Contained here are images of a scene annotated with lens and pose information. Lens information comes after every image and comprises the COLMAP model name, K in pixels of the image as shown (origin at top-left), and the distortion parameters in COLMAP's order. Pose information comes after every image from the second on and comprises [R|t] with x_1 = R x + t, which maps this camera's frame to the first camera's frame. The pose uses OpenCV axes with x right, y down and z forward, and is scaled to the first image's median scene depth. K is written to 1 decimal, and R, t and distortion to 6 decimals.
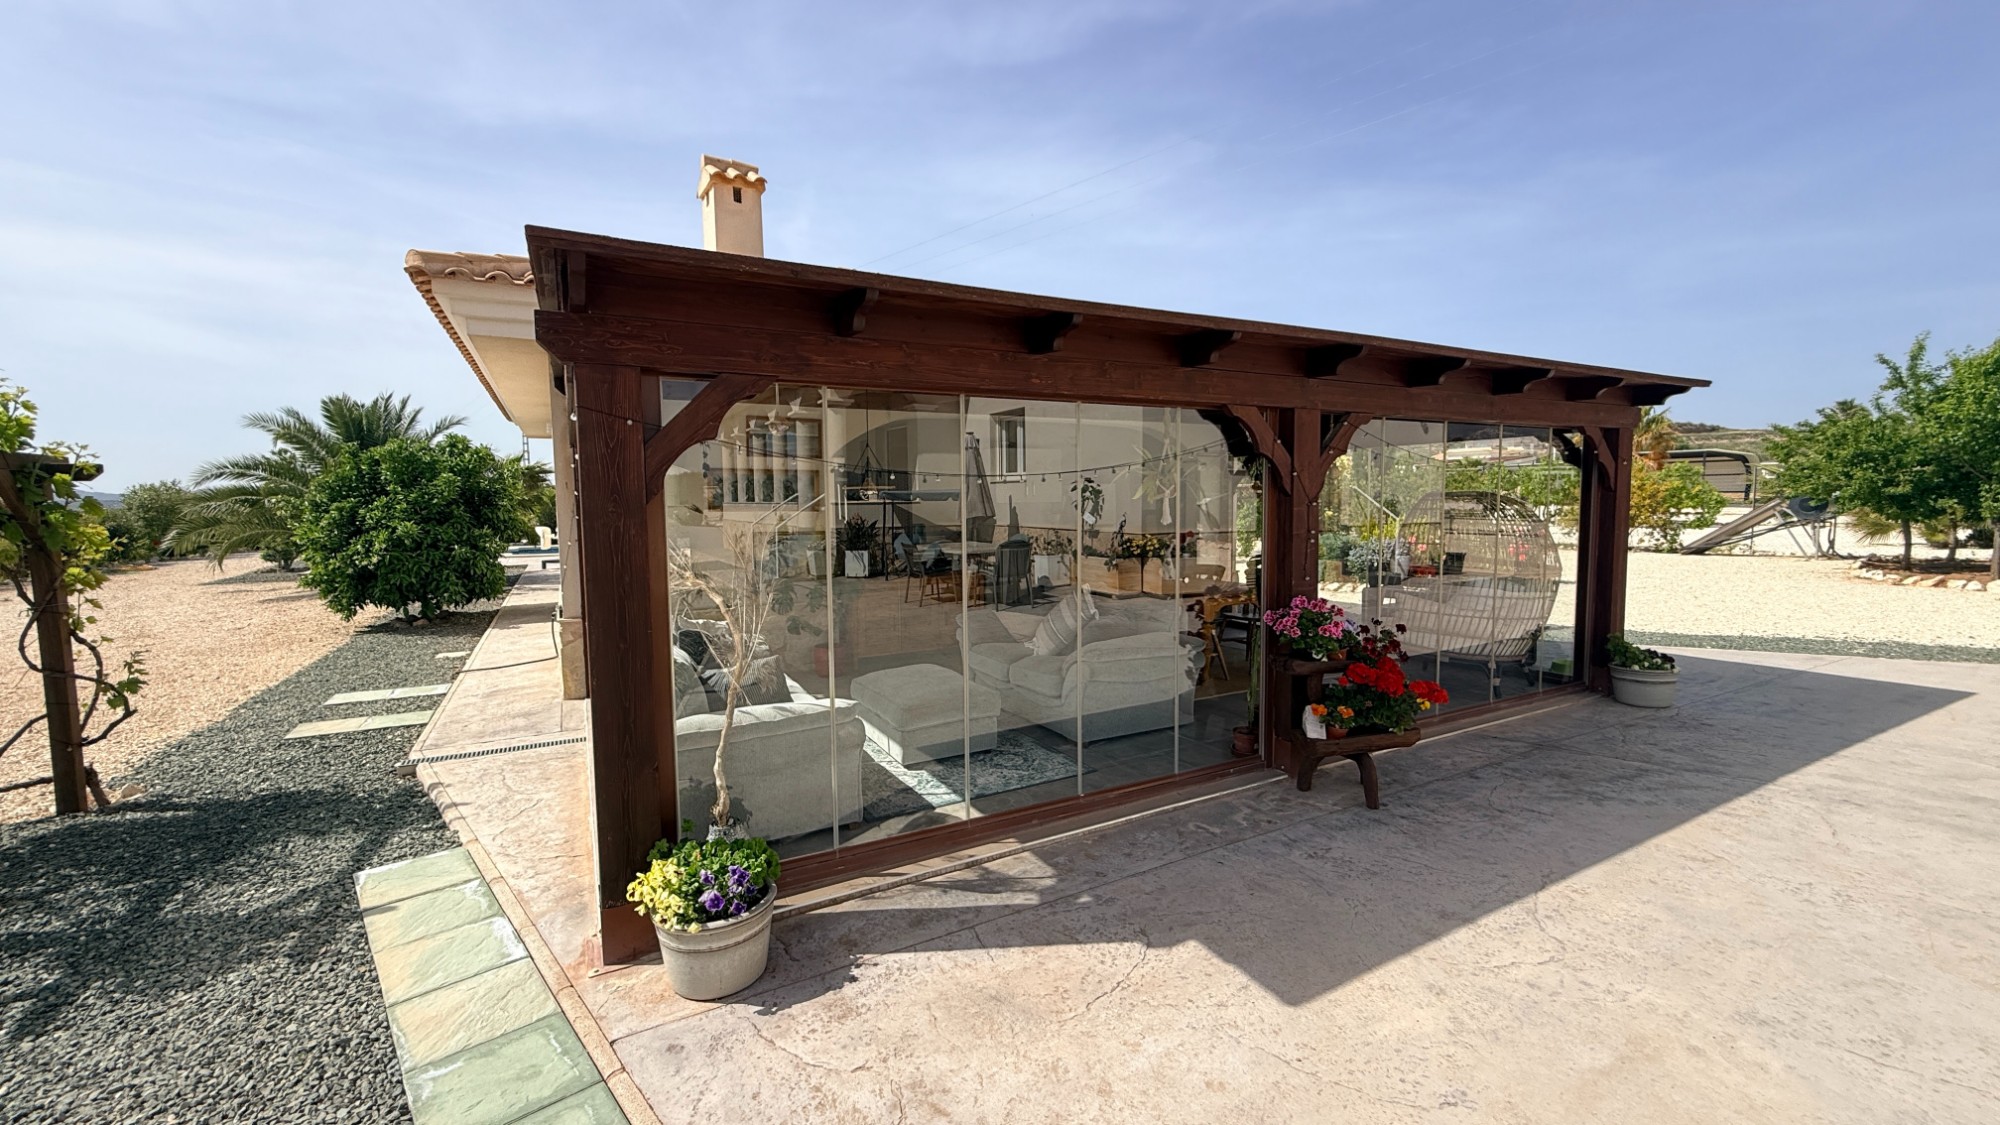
lens RADIAL K [[799.4, 0, 994.2], [0, 799.4, 557.0], [0, 0, 1]] dist [0.003769, -0.000721]
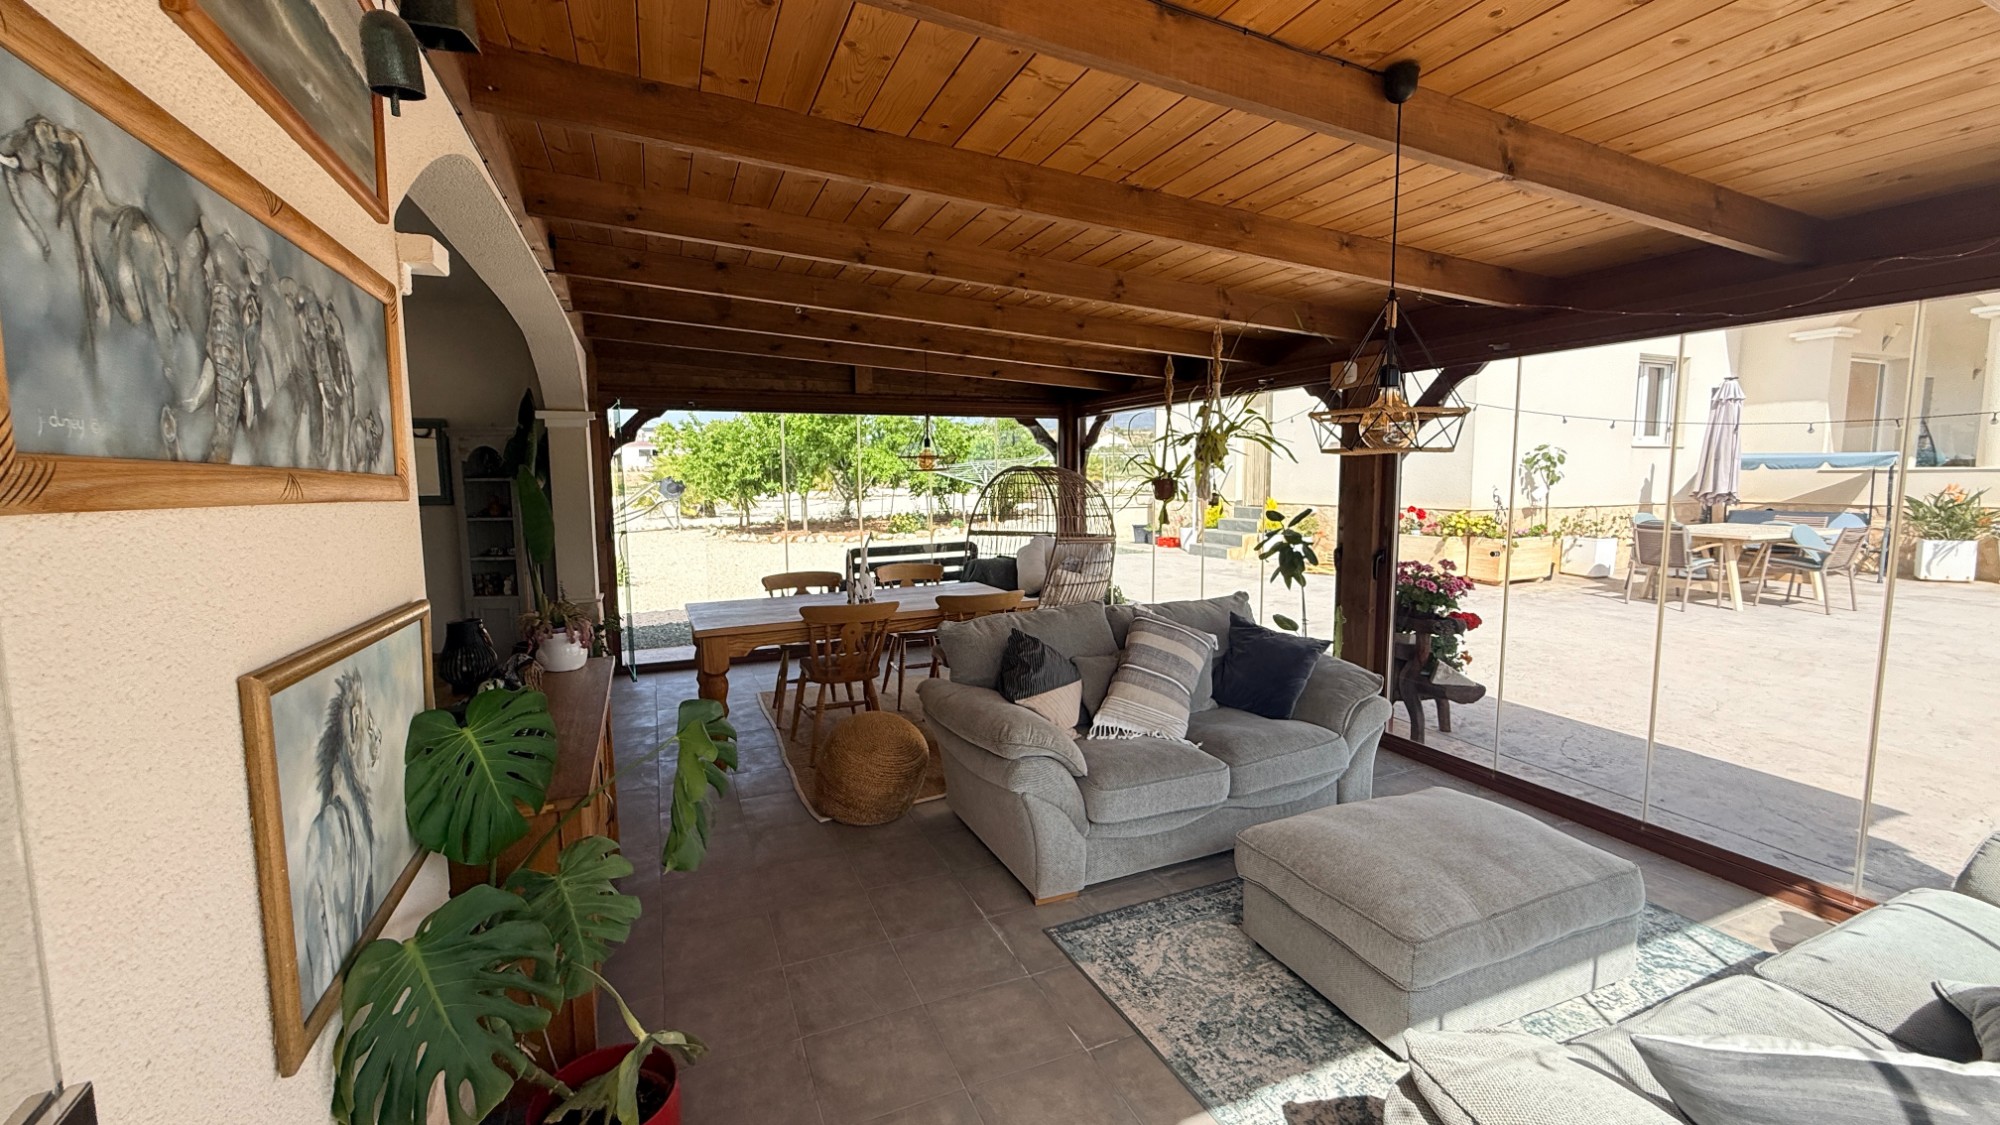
lens RADIAL K [[799.4, 0, 994.2], [0, 799.4, 557.0], [0, 0, 1]] dist [0.003769, -0.000721]
pose [[0.104559, -0.088614, 0.990563, -0.728145], [0.096862, 0.992194, 0.078536, -0.092661], [-0.989790, 0.087737, 0.112326, 1.512920]]
